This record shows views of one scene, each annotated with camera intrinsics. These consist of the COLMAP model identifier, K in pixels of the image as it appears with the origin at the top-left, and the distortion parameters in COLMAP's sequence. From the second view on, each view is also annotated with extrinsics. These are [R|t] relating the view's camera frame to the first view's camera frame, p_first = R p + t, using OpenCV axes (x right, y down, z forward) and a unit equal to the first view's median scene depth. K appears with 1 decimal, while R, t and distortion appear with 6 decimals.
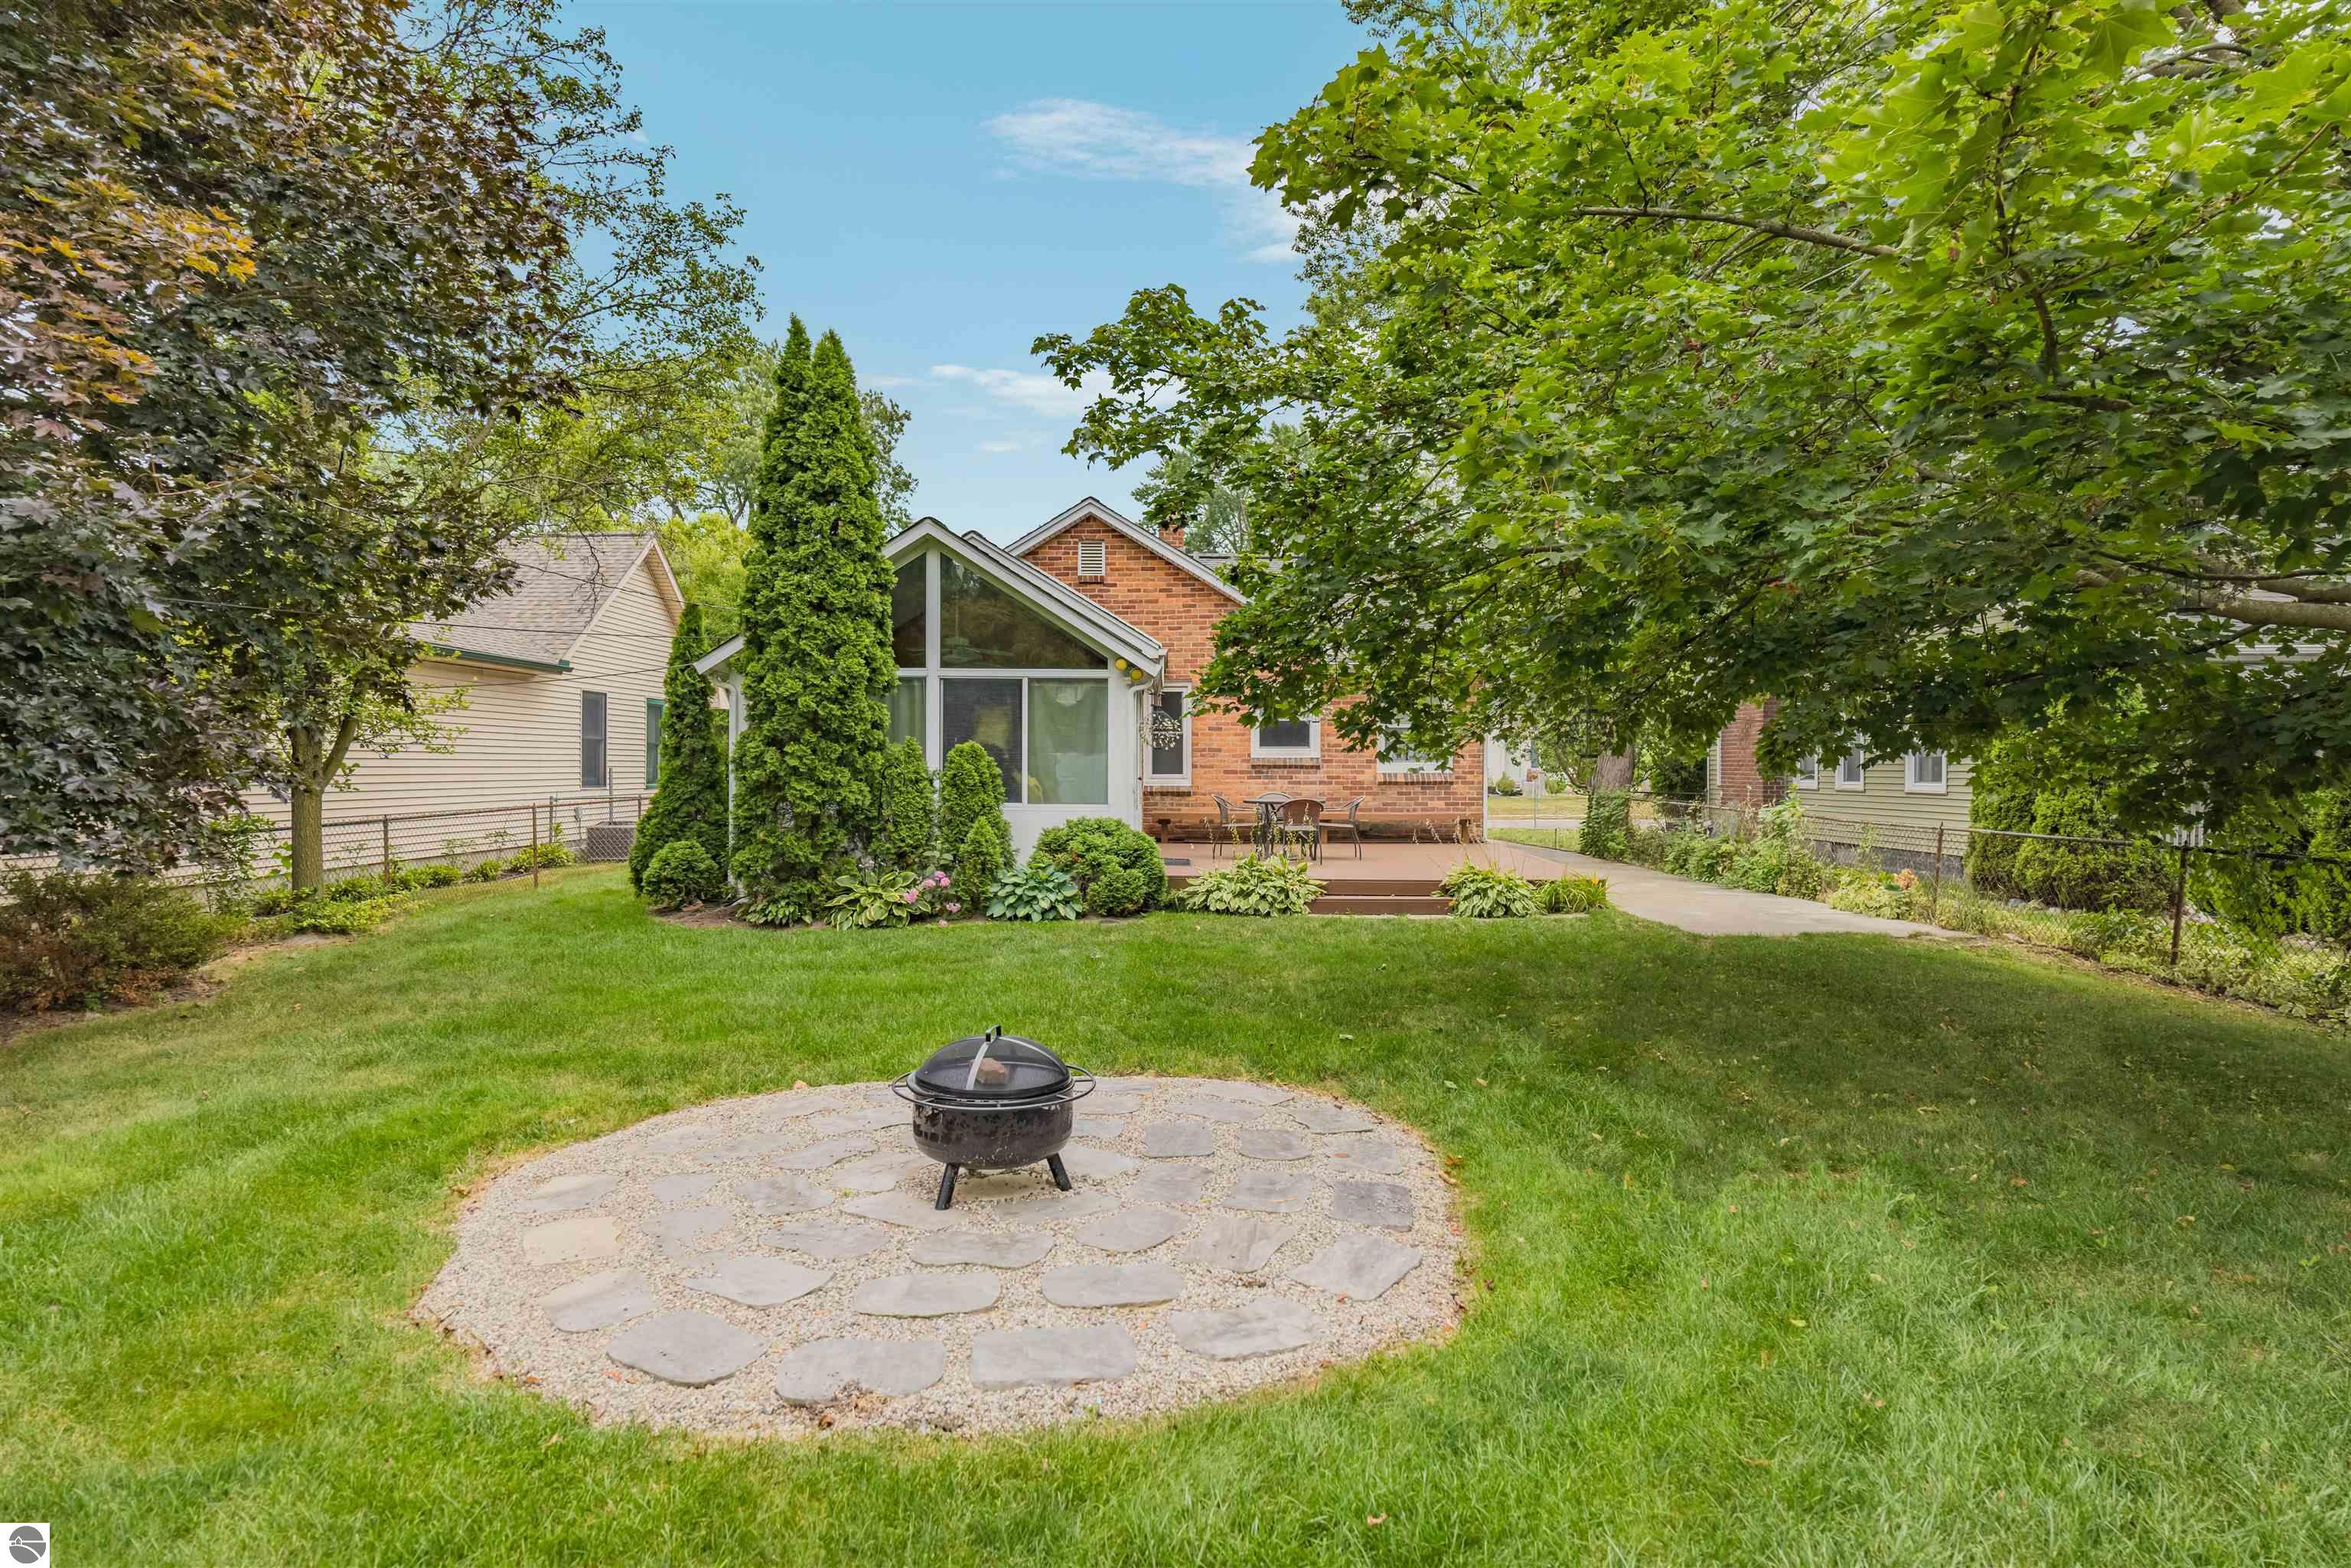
lens RADIAL K [[1287.7, 0, 1181.3], [0, 1287.7, 775.0], [0, 0, 1]] dist [-0.001461, -0.000135]
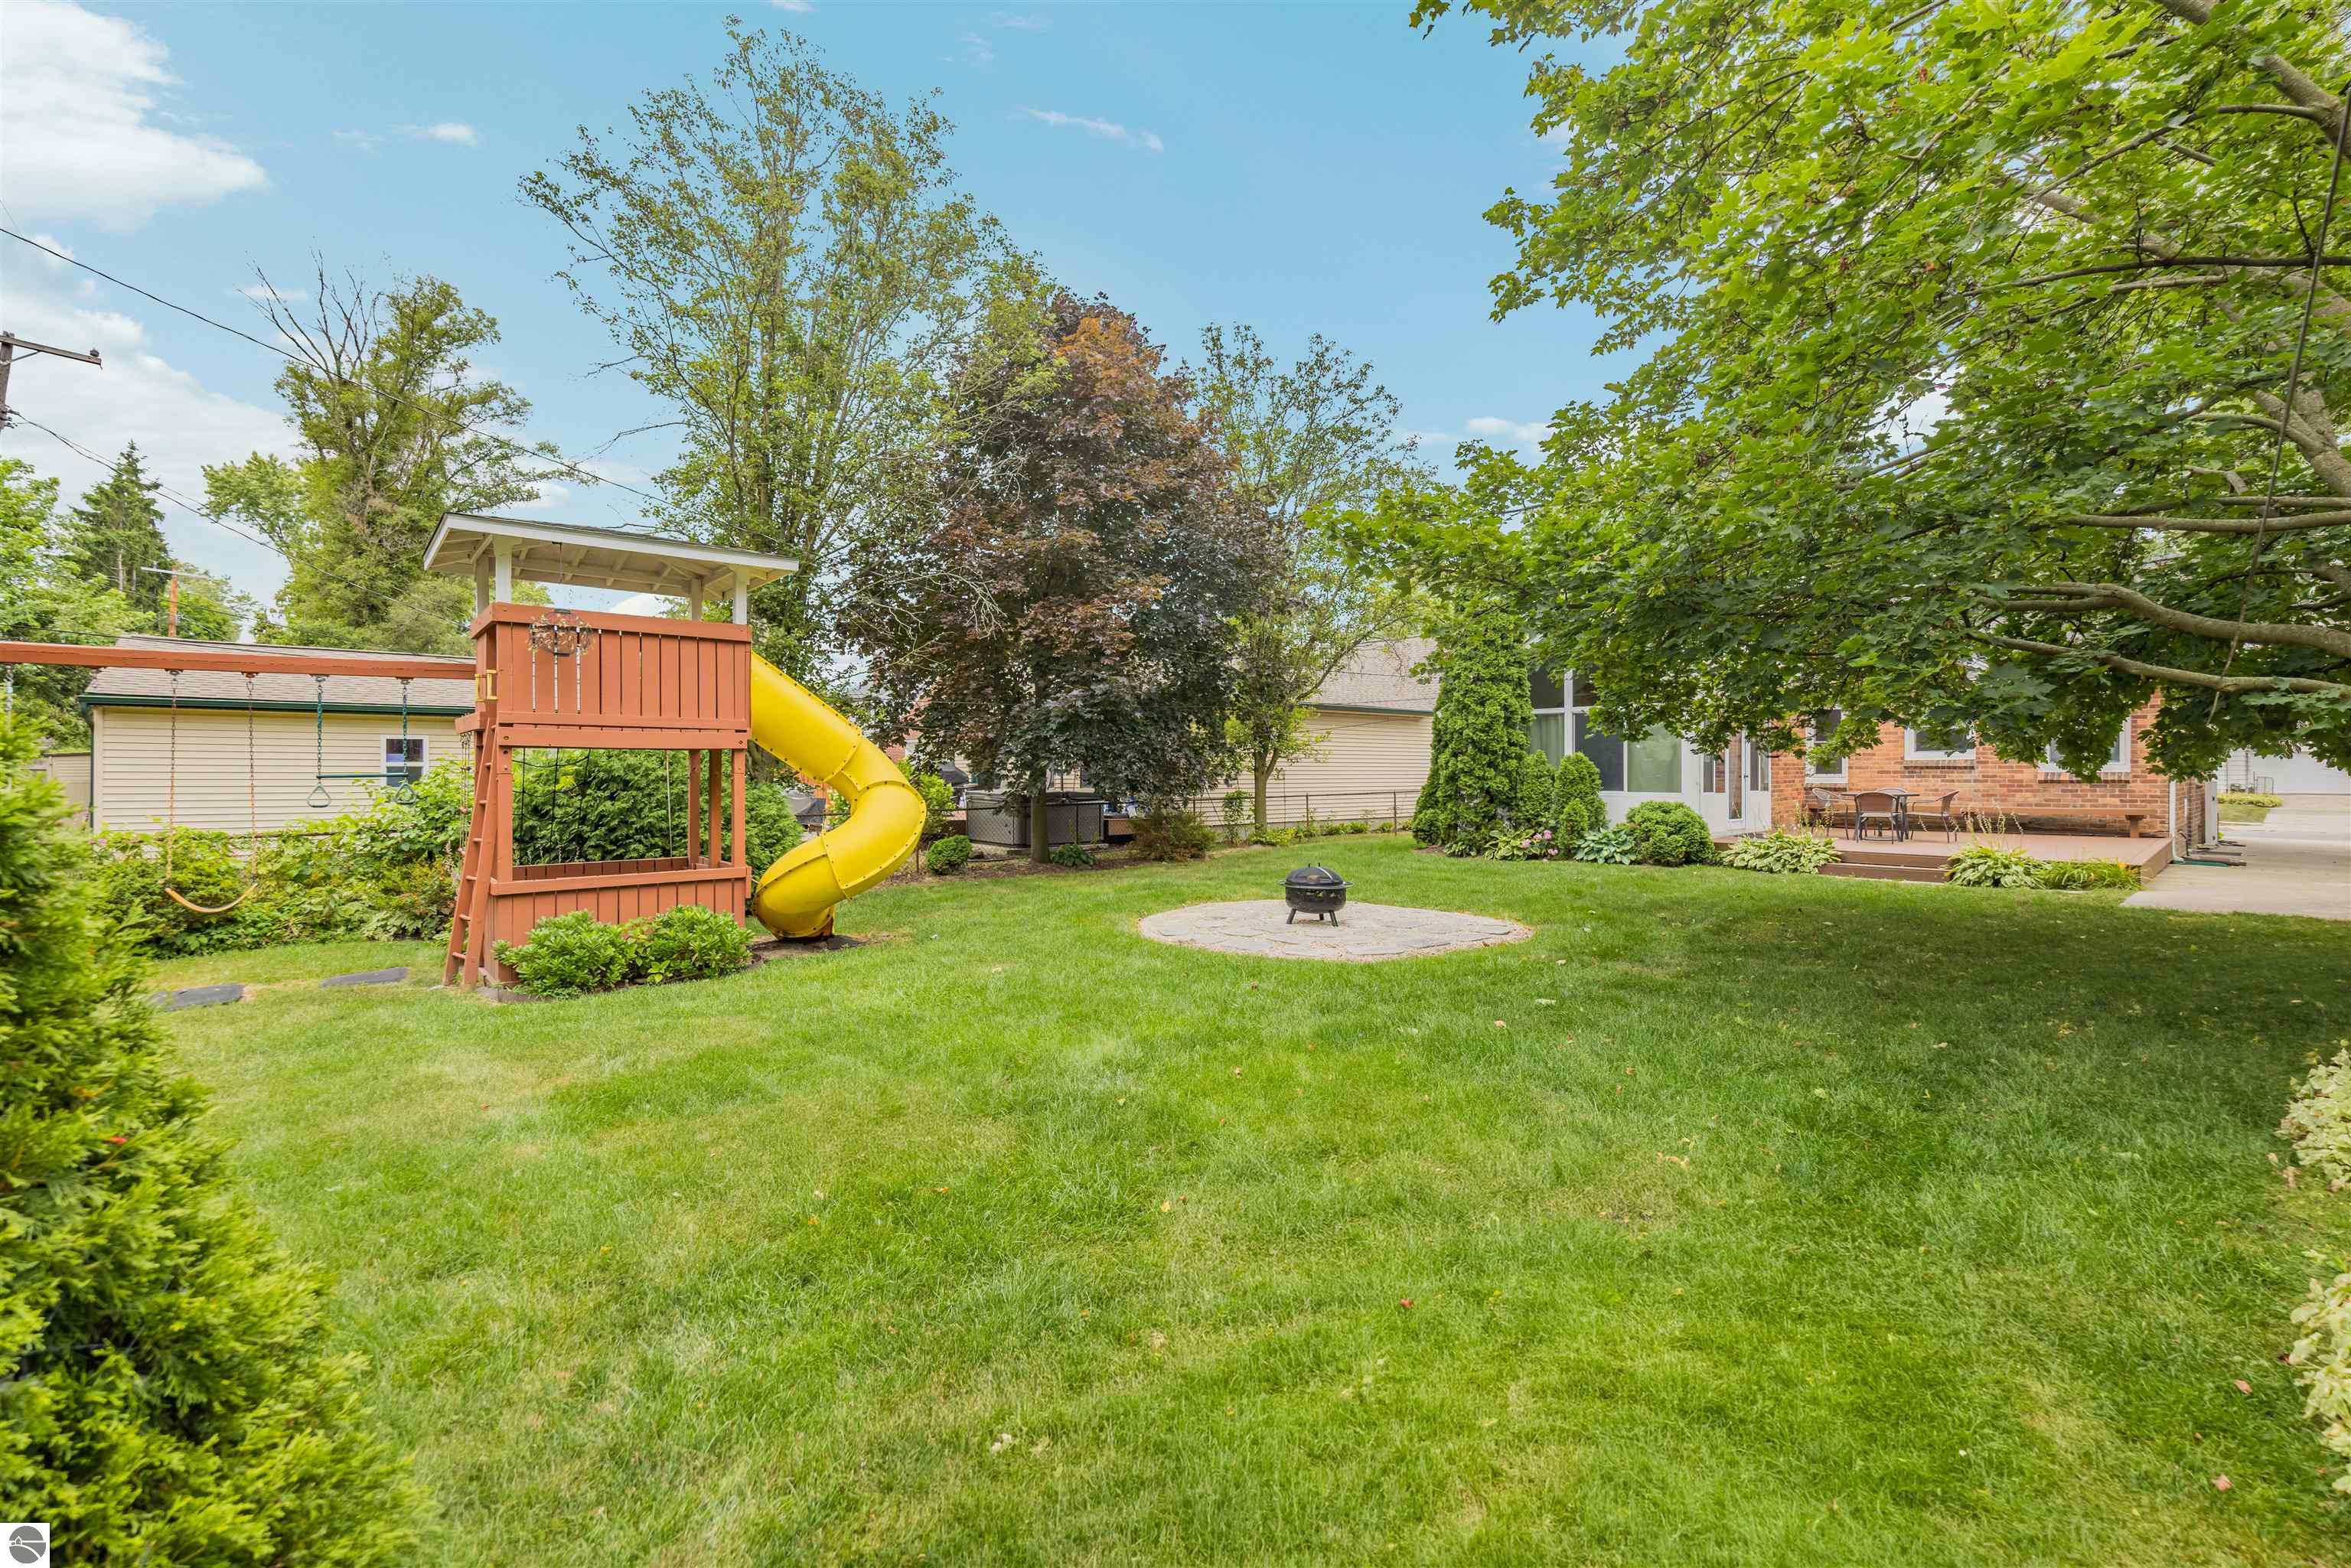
lens RADIAL K [[961.4, 0, 1172.2], [0, 961.4, 781.2], [0, 0, 1]] dist [-0.000290, -0.000042]
pose [[0.667912, 0.004262, -0.744228, 0.418814], [-0.002157, 0.999990, 0.003790, 0.007259], [0.744237, -0.000926, 0.667915, -0.199520]]
